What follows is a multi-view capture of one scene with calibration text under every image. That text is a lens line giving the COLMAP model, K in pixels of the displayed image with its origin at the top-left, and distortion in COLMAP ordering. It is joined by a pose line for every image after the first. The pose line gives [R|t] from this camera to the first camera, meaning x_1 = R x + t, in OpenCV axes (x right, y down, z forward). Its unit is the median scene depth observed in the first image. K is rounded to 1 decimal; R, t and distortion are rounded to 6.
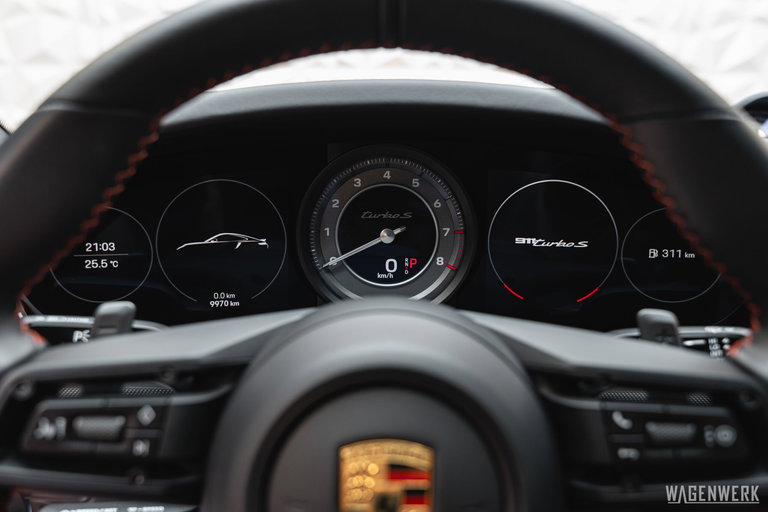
lens RADIAL K [[640.7, 0, 385.6], [0, 640.7, 256.6], [0, 0, 1]] dist [-0.019292, -0.017203]
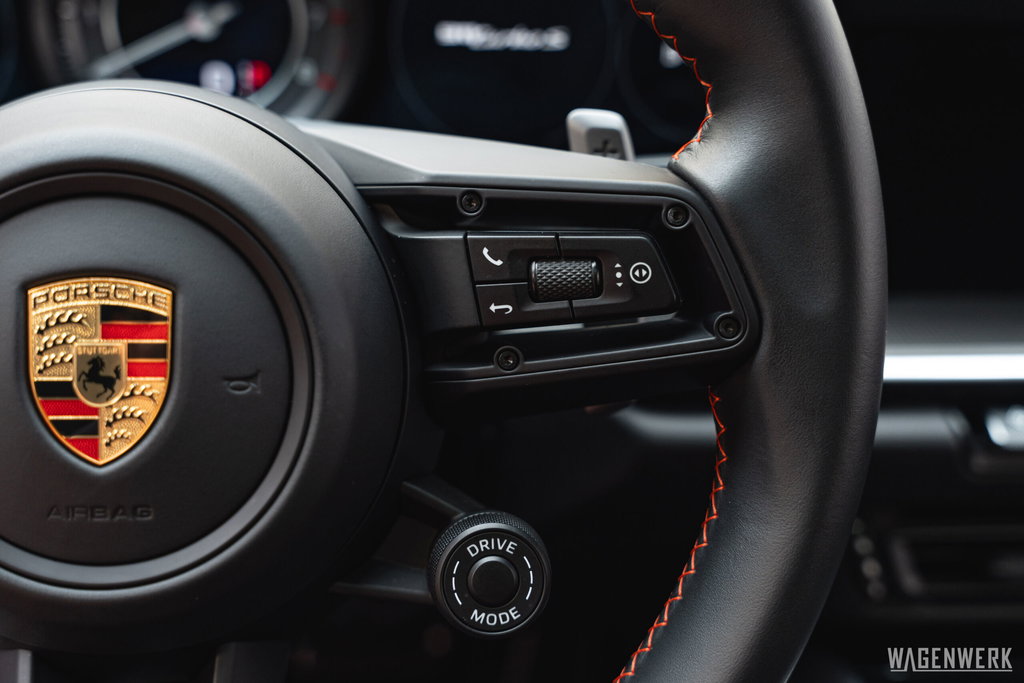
lens RADIAL K [[1364.2, 0, 511.5], [0, 1364.2, 330.8], [0, 0, 1]] dist [-0.018215, 0.000000]
pose [[0.994174, -0.014078, 0.106865, 0.136846], [0.001998, 0.993671, 0.112312, 0.099299], [-0.107770, -0.111444, 0.987910, -0.203184]]
